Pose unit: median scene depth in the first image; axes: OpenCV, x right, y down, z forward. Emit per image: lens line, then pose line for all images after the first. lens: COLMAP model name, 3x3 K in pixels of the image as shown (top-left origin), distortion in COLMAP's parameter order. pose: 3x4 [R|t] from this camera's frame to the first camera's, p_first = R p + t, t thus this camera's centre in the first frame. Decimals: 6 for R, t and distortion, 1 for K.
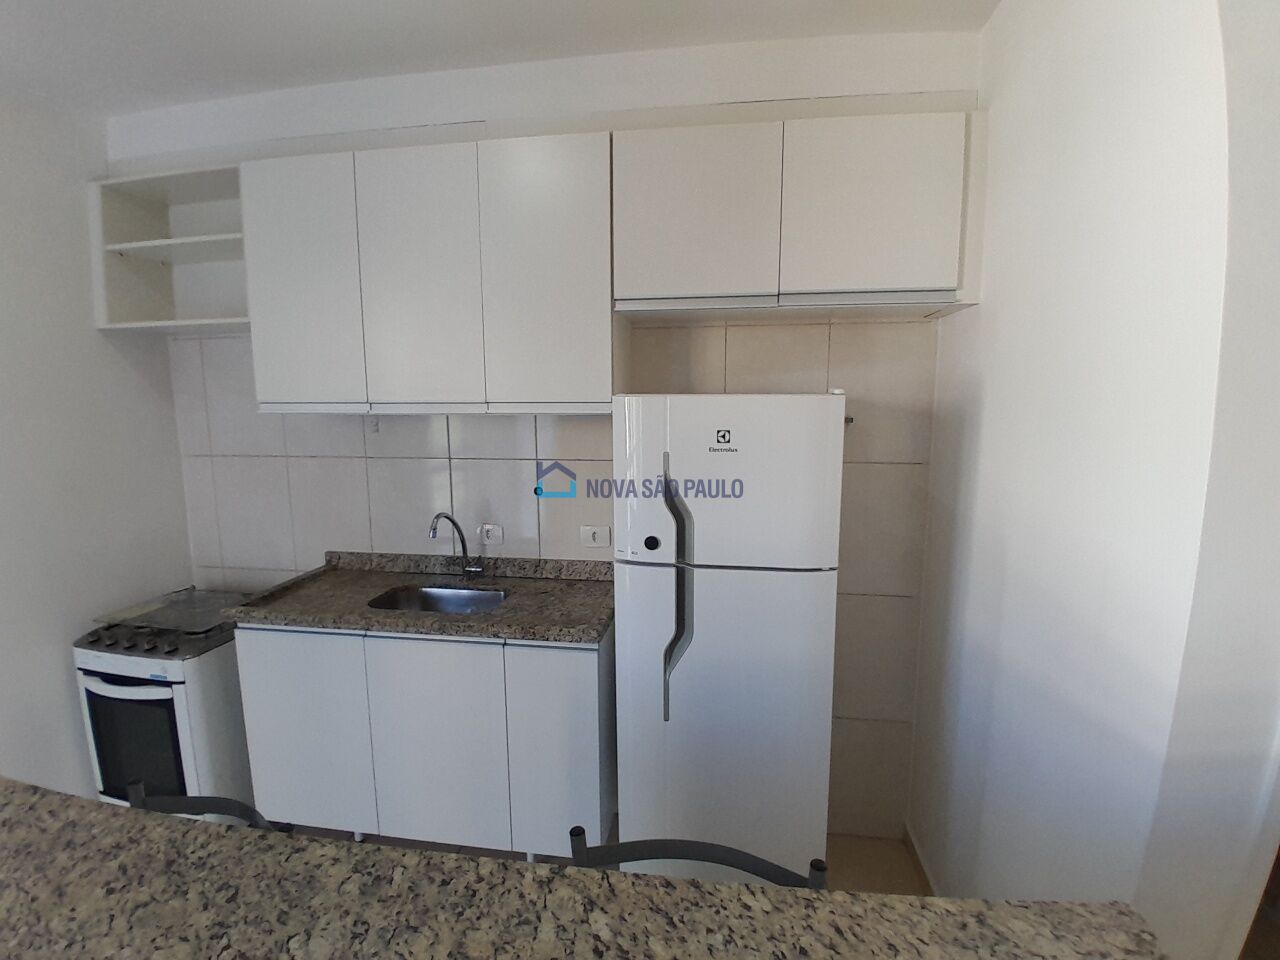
lens RADIAL K [[633.1, 0, 634.4], [0, 633.1, 492.3], [0, 0, 1]] dist [-0.001145, -0.040854]
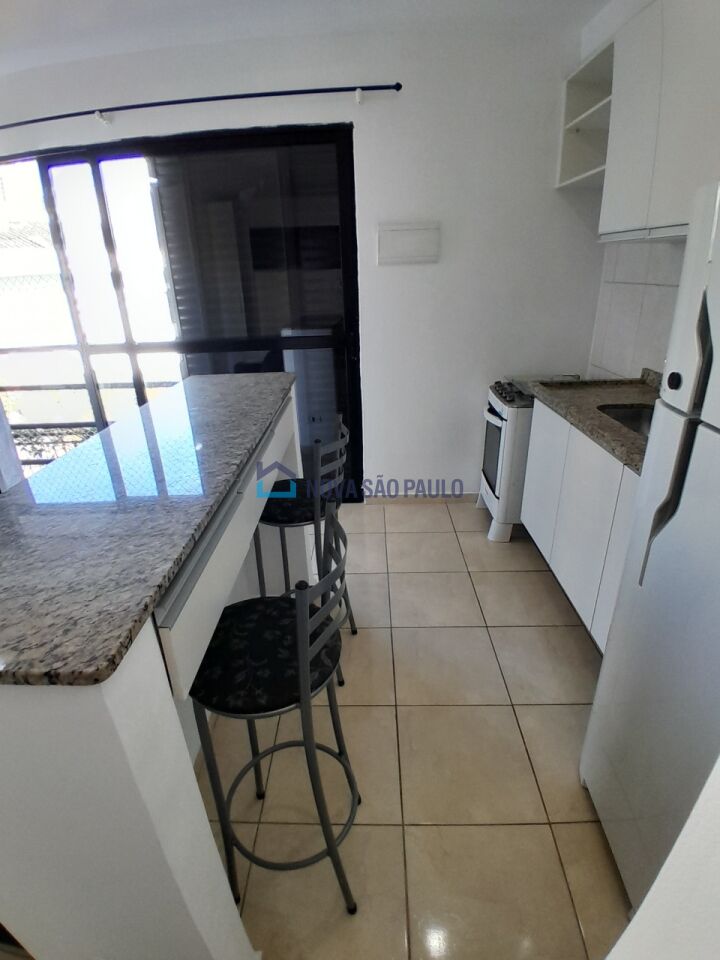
lens RADIAL K [[474.8, 0, 350.8], [0, 474.8, 485.8], [0, 0, 1]] dist [-0.001145, -0.040854]
pose [[0.113104, 0.402009, -0.908623, 0.458745], [-0.108560, 0.914017, 0.390882, 0.011166], [0.987635, 0.054429, 0.147021, 0.399303]]
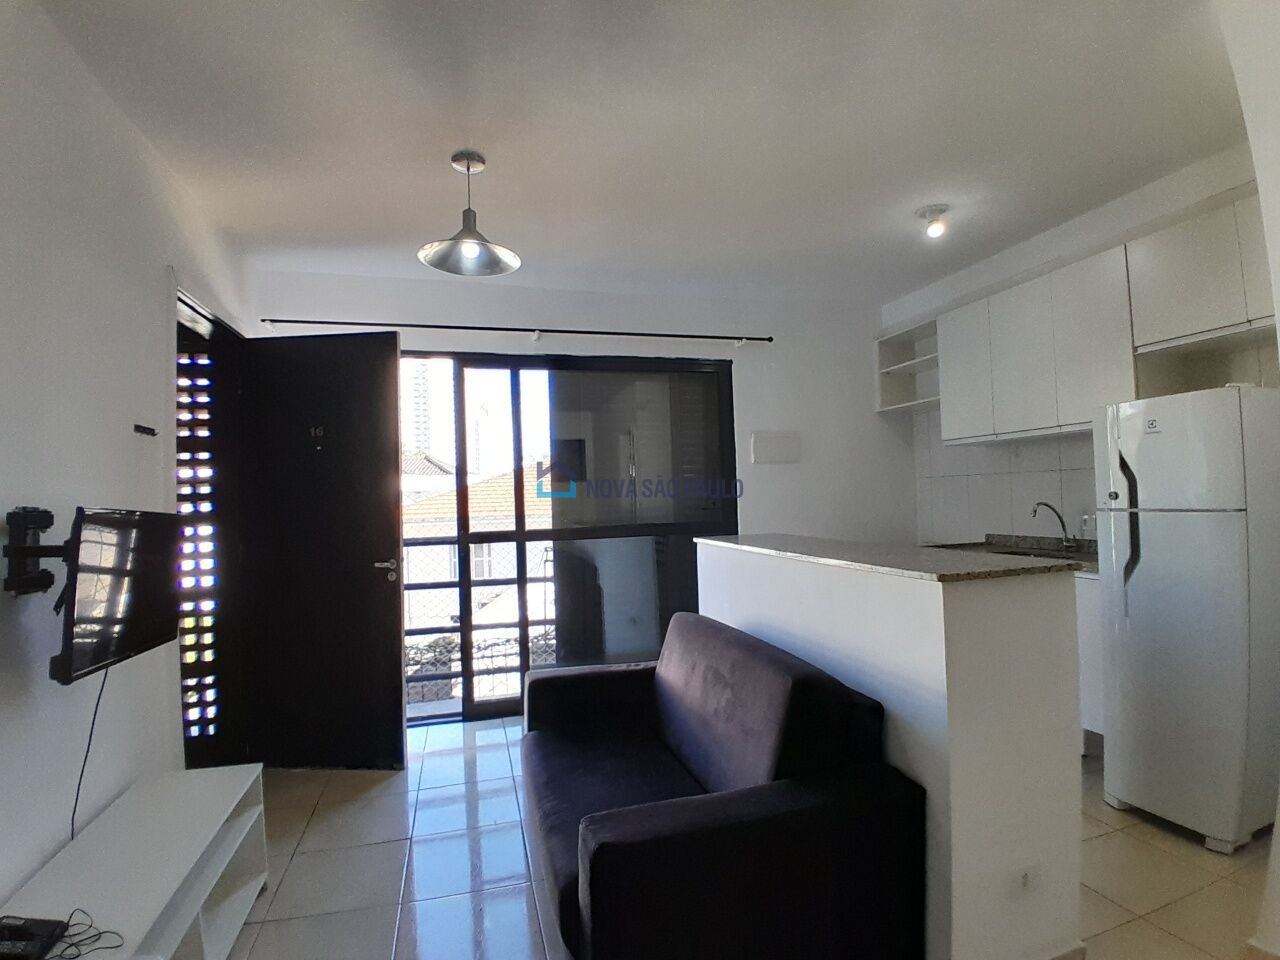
lens RADIAL K [[633.1, 0, 634.4], [0, 633.1, 492.3], [0, 0, 1]] dist [-0.001145, -0.040854]
pose [[0.403112, -0.017376, -0.914986, 0.768486], [-0.103771, 0.992503, -0.064566, 0.233564], [0.909248, 0.120976, 0.398287, -0.567820]]
